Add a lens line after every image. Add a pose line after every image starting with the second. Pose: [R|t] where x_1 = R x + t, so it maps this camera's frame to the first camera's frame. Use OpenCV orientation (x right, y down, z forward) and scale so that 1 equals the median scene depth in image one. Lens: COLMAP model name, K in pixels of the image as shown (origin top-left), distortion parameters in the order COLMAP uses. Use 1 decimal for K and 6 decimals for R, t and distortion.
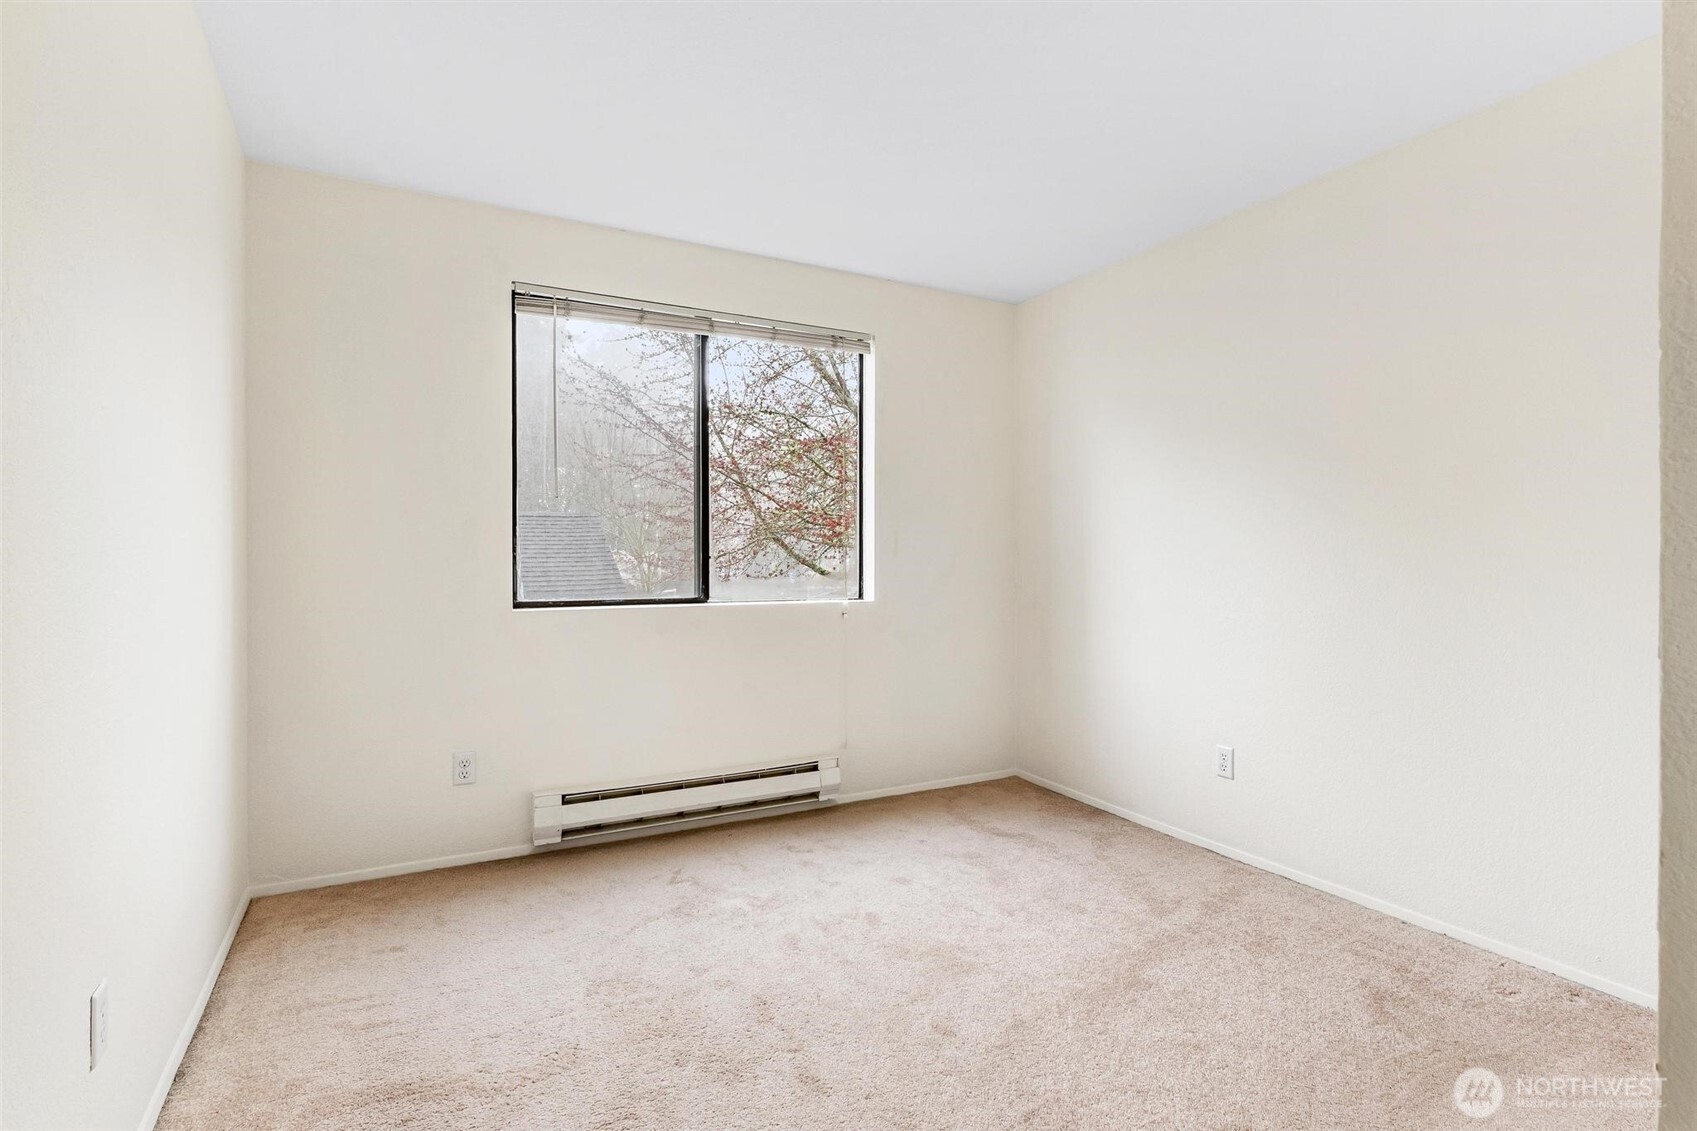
lens RADIAL K [[819.8, 0, 849.4], [0, 819.8, 565.8], [0, 0, 1]] dist [0.003839, -0.001126]
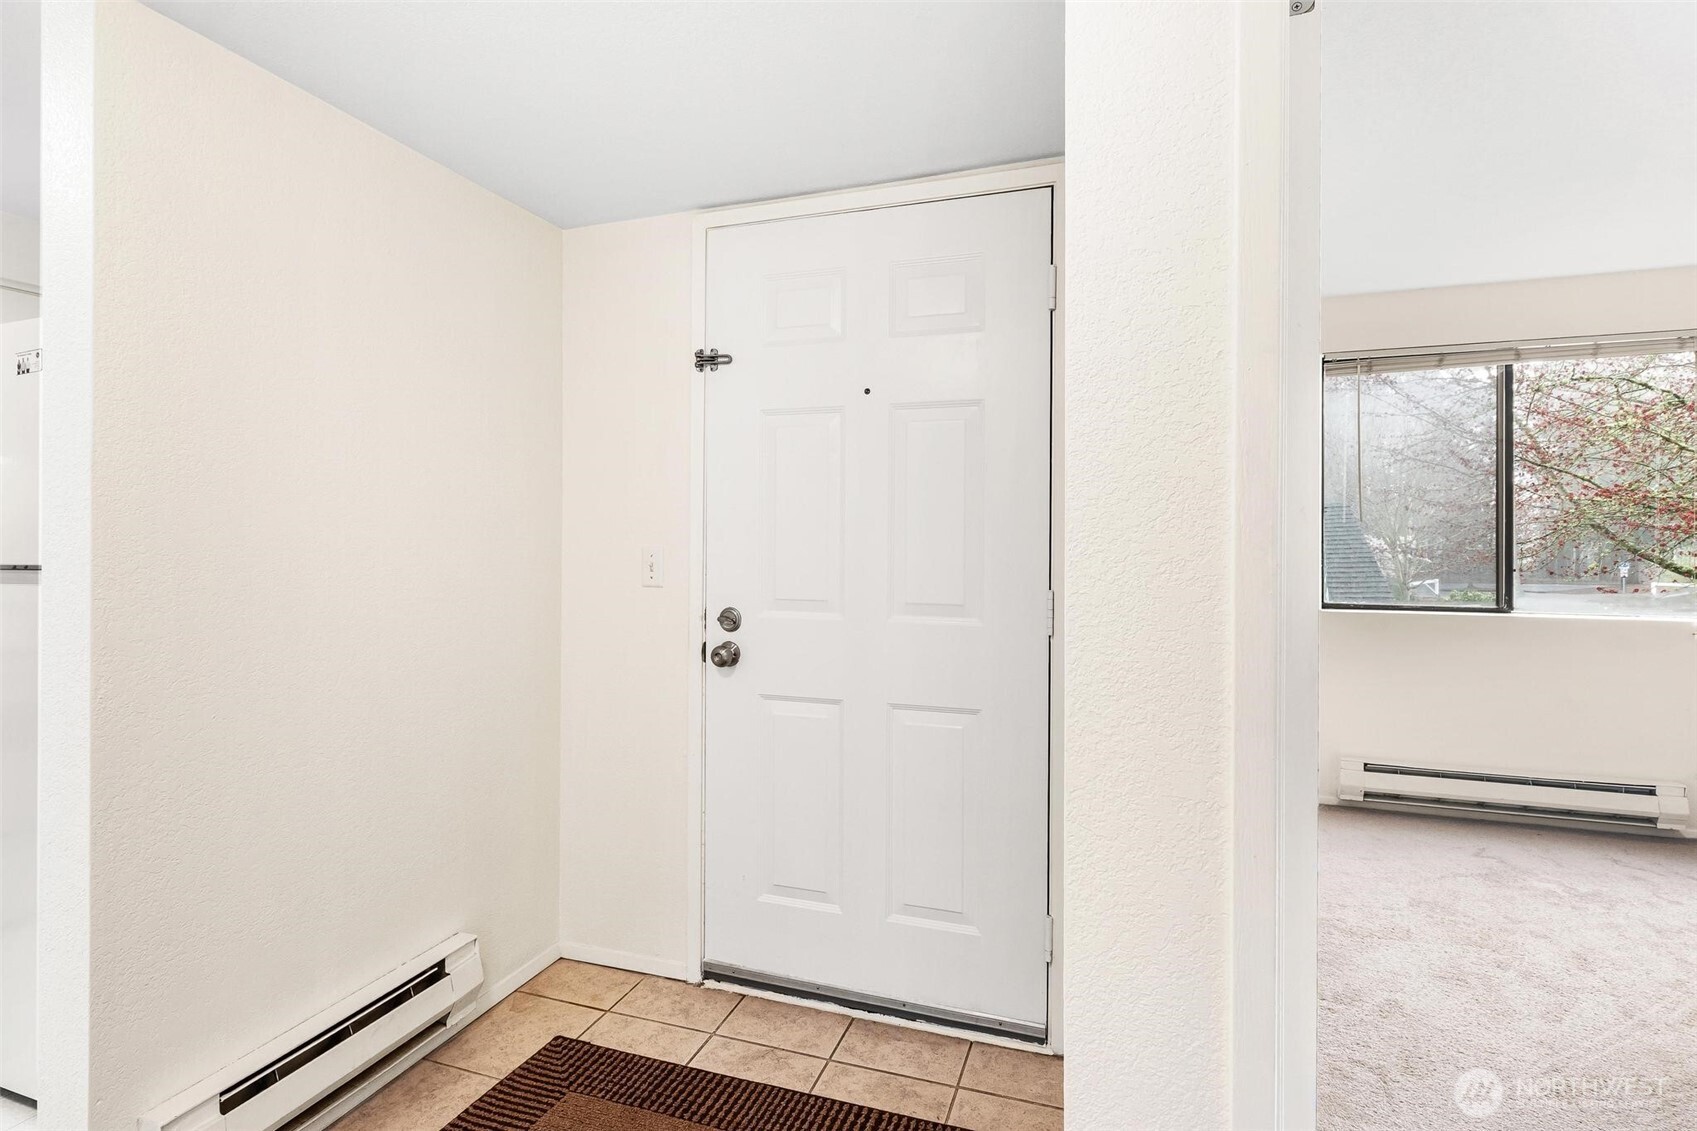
lens RADIAL K [[819.8, 0, 864.6], [0, 819.8, 538.2], [0, 0, 1]] dist [0.003839, -0.001126]
pose [[0.685197, 0.000312, -0.728358, 0.032242], [-0.009766, 0.999914, -0.008759, -0.038853], [0.728293, 0.013115, 0.685141, -0.386538]]
